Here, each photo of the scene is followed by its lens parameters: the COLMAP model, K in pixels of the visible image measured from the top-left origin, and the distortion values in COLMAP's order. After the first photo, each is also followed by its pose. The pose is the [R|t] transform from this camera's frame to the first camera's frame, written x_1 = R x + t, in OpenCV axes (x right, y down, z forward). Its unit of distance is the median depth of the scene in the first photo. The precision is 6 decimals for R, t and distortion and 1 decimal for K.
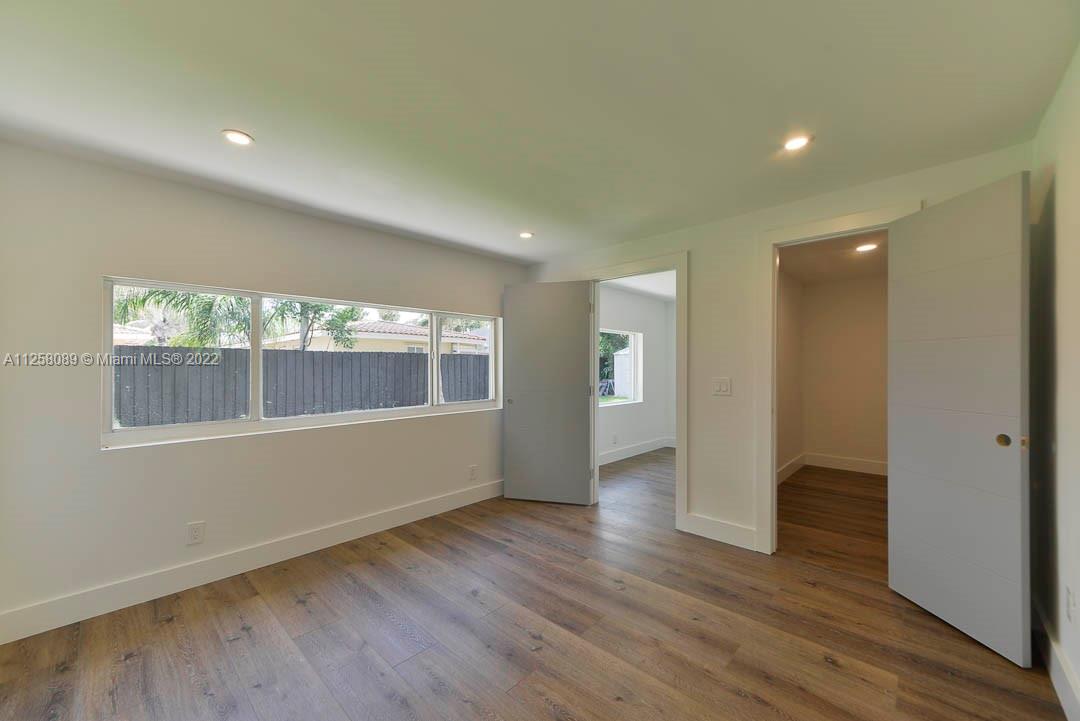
lens RADIAL K [[412.1, 0, 537.6], [0, 412.1, 362.7], [0, 0, 1]] dist [-0.000453, 0.000042]
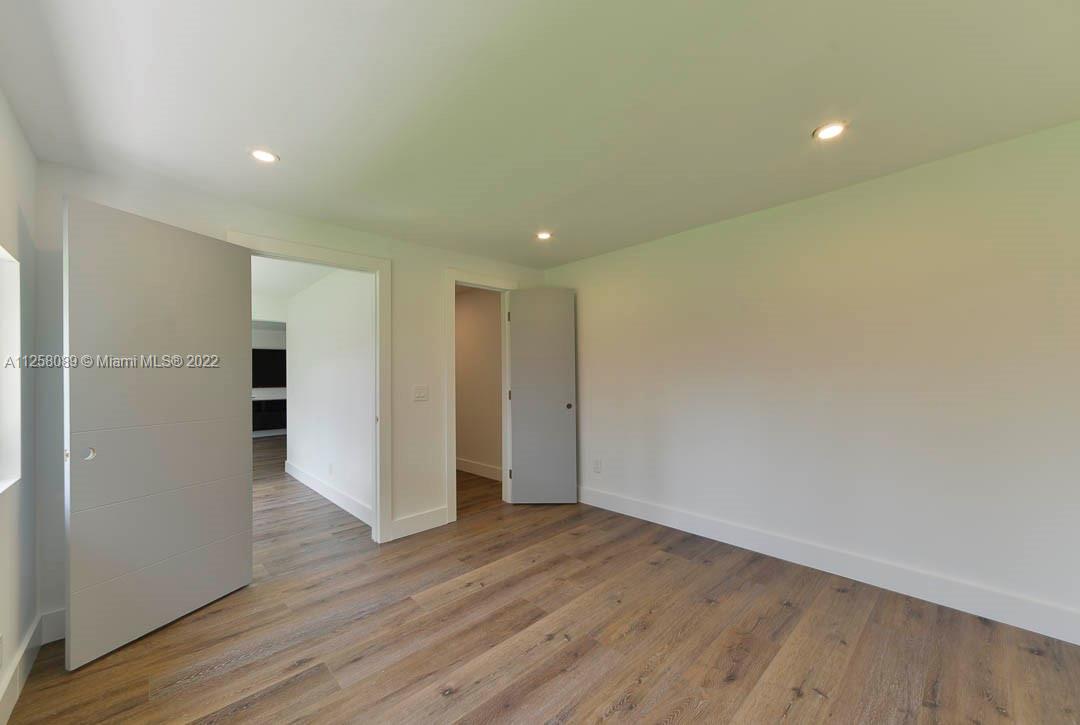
lens RADIAL K [[412.1, 0, 537.6], [0, 412.1, 364.7], [0, 0, 1]] dist [-0.000453, 0.000042]
pose [[0.061327, 0.026736, 0.997760, -0.883091], [0.007382, 0.999602, -0.027239, 0.023054], [-0.998090, 0.009036, 0.061106, 0.828186]]
